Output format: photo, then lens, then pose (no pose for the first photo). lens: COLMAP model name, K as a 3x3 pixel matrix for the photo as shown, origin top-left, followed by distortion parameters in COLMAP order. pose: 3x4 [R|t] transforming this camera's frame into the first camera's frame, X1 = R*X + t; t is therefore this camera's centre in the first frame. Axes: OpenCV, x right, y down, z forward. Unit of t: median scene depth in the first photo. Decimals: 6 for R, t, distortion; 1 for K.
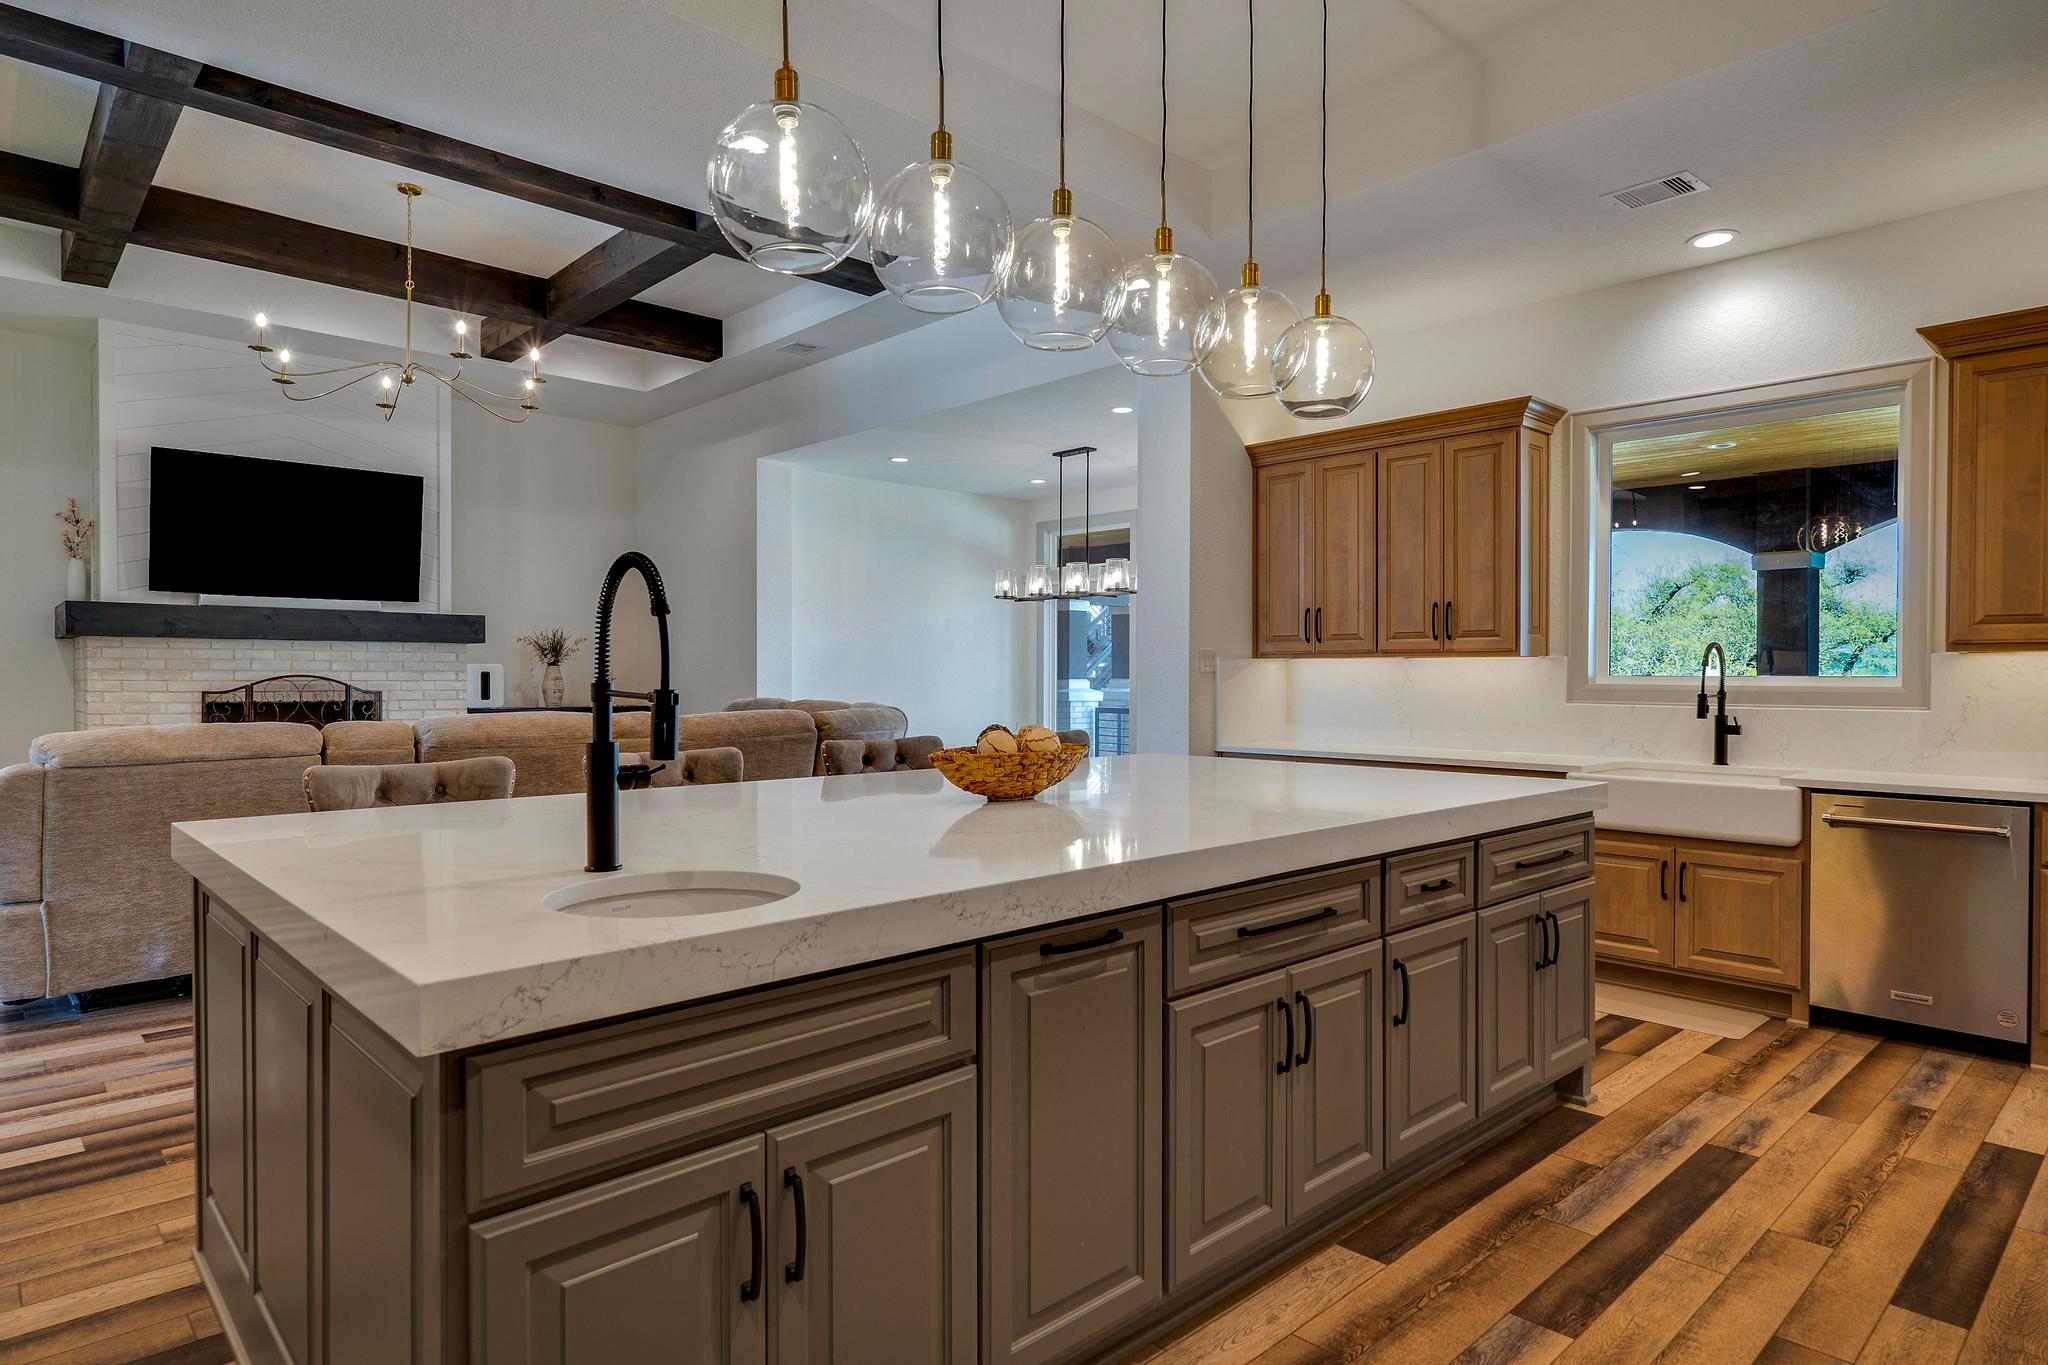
lens RADIAL K [[1155.1, 0, 1024.0], [0, 1155.1, 682.5], [0, 0, 1]] dist [-0.001911, -0.001125]
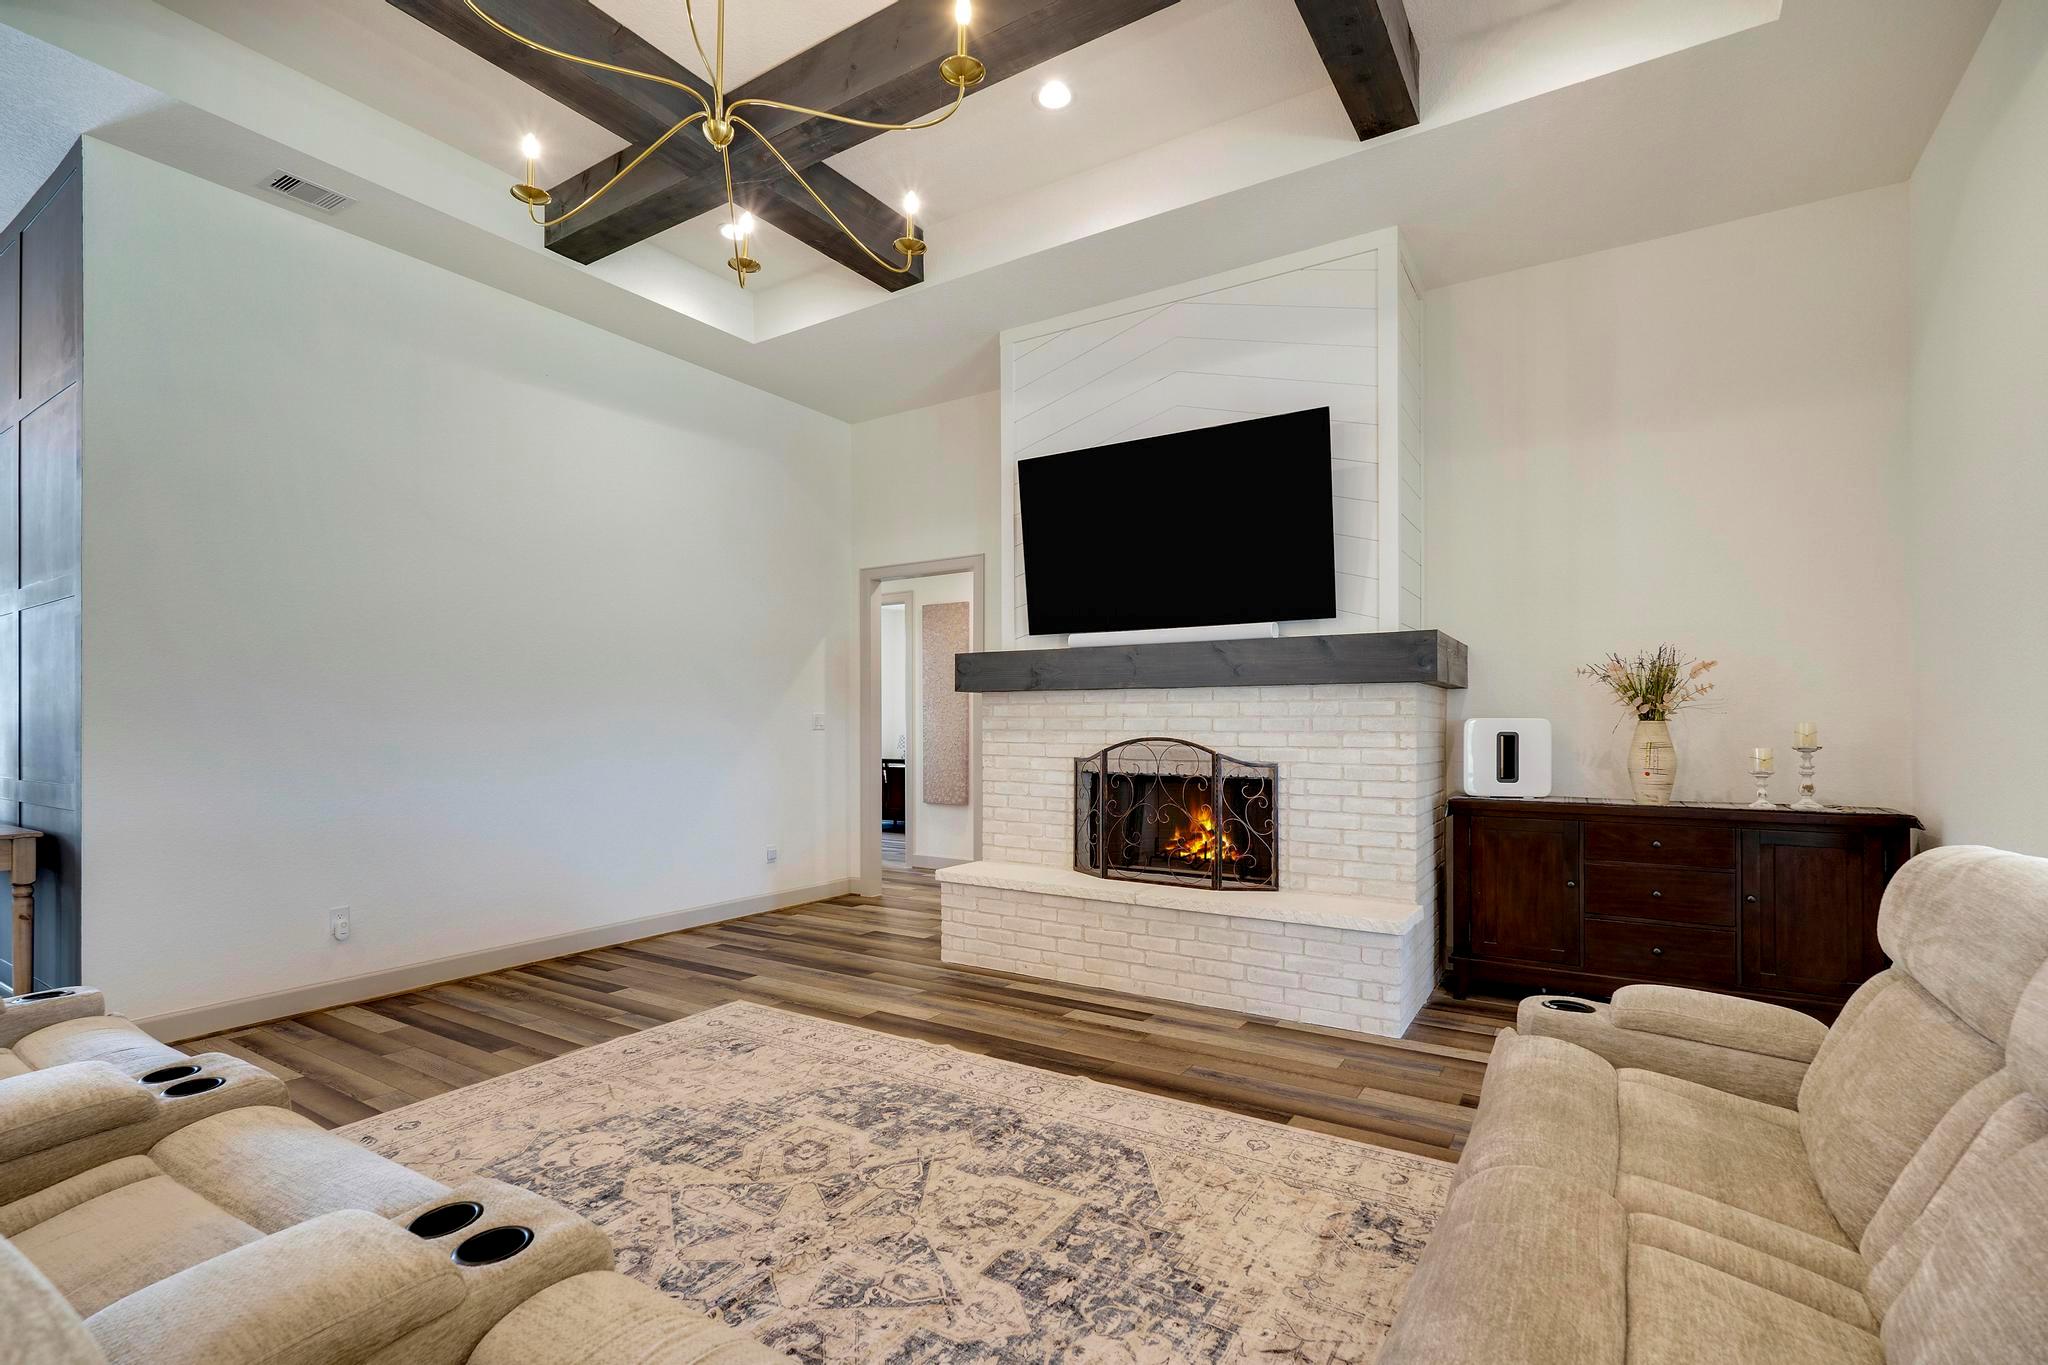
lens RADIAL K [[948.6, 0, 1016.5], [0, 948.6, 723.0], [0, 0, 1]] dist [0.000568, 0.000116]
pose [[0.242413, -0.005359, -0.970158, -0.090079], [-0.006411, 0.999954, -0.007125, -0.010657], [0.970152, 0.007947, 0.242367, 0.771986]]
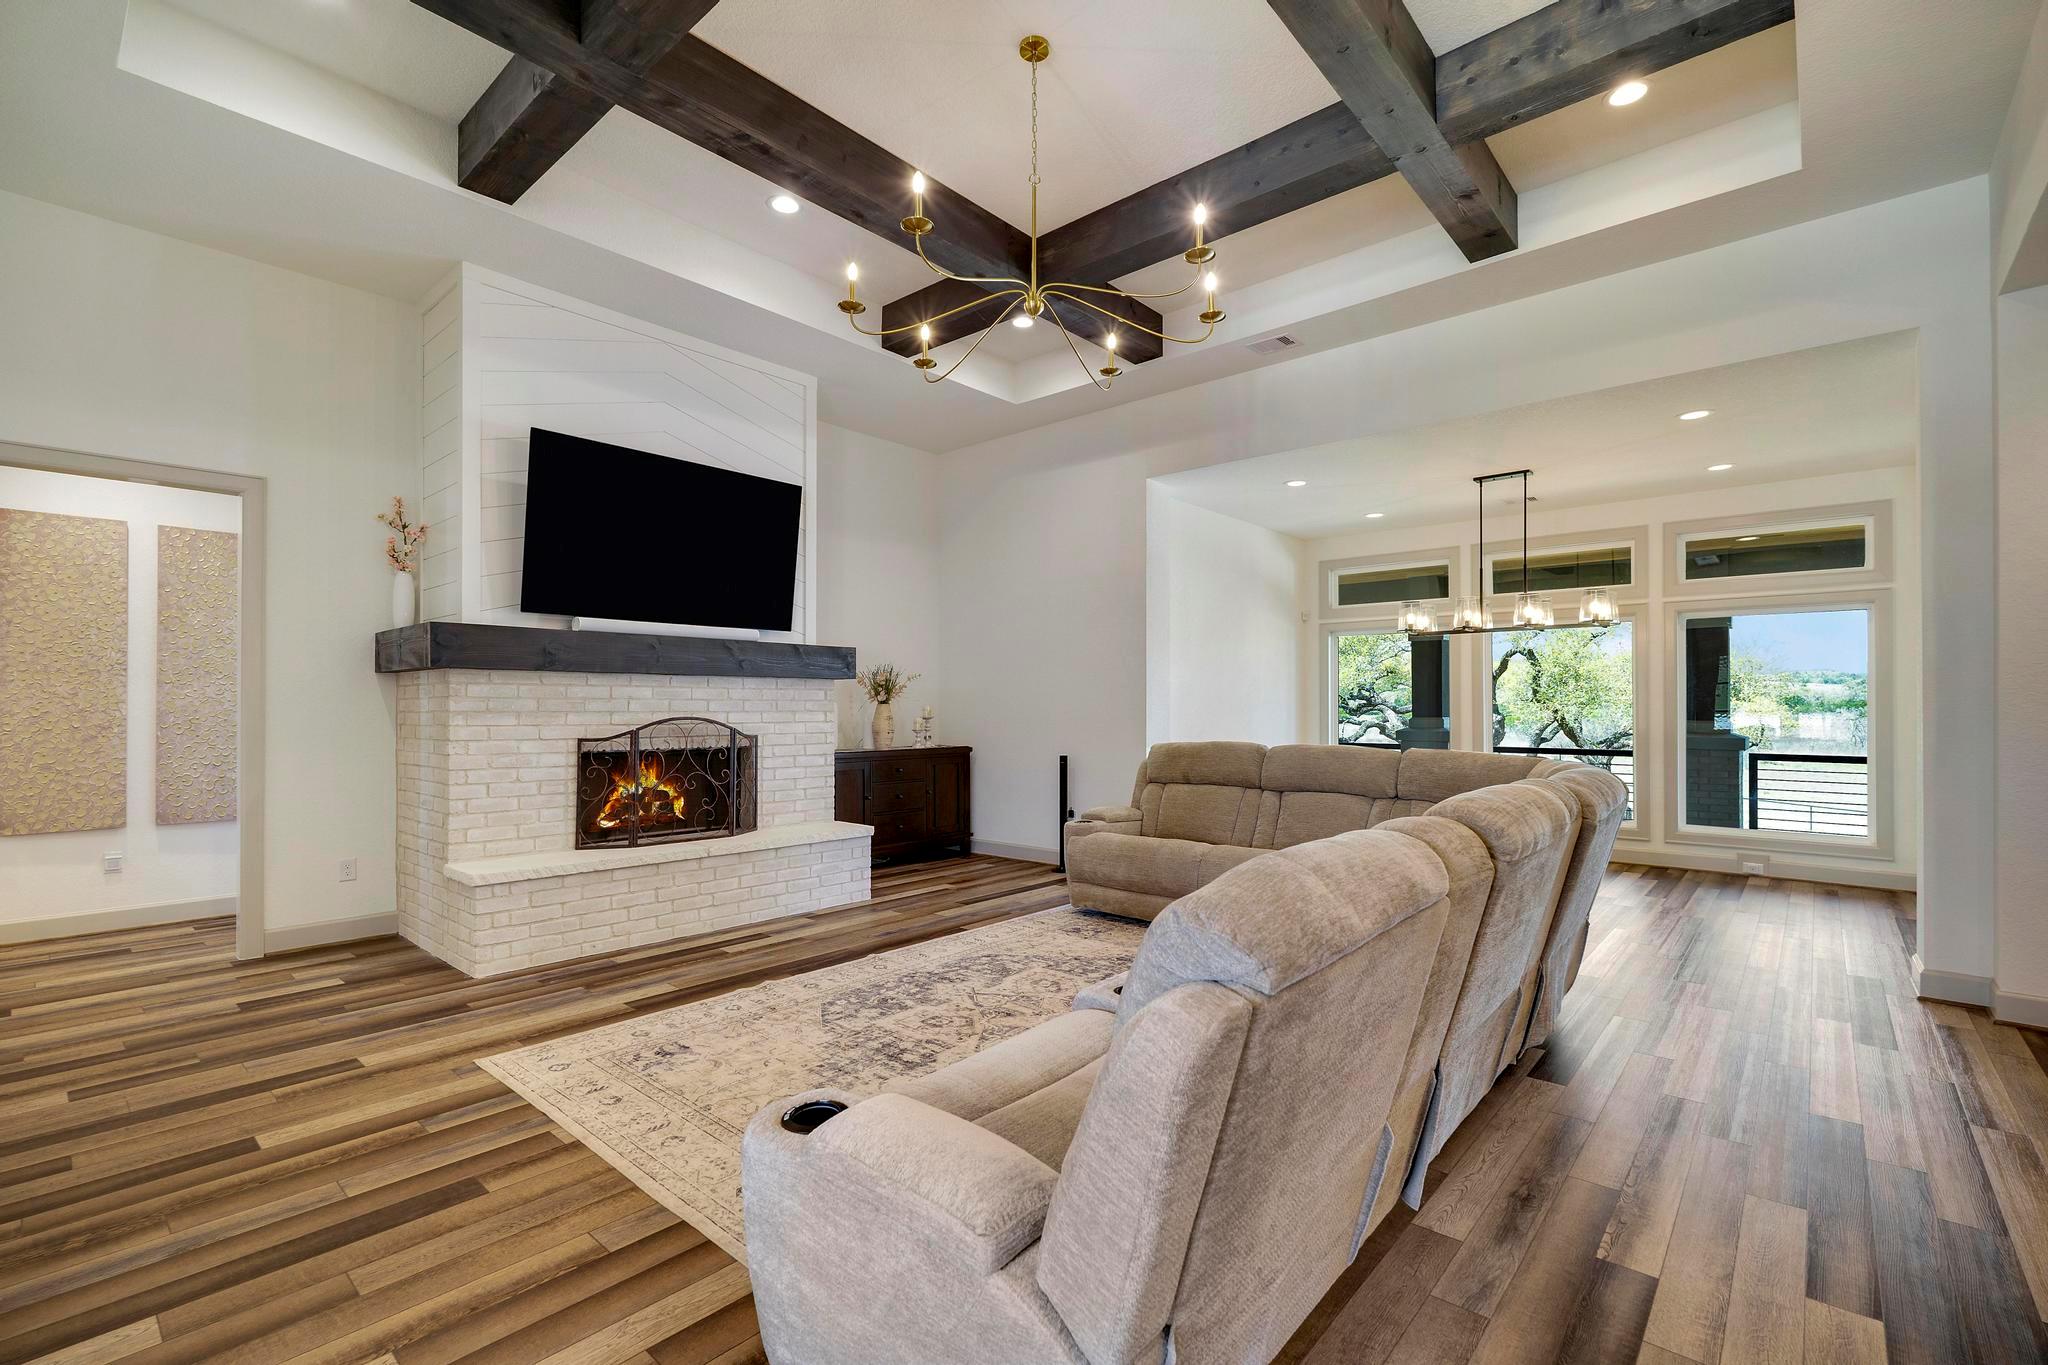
lens RADIAL K [[898.7, 0, 1026.6], [0, 898.7, 697.6], [0, 0, 1]] dist [-0.001662, -0.000250]
pose [[0.995377, -0.001587, 0.096027, -0.443785], [0.003231, 0.999851, -0.016968, -0.008764], [-0.095986, 0.017200, 0.995234, 0.335351]]
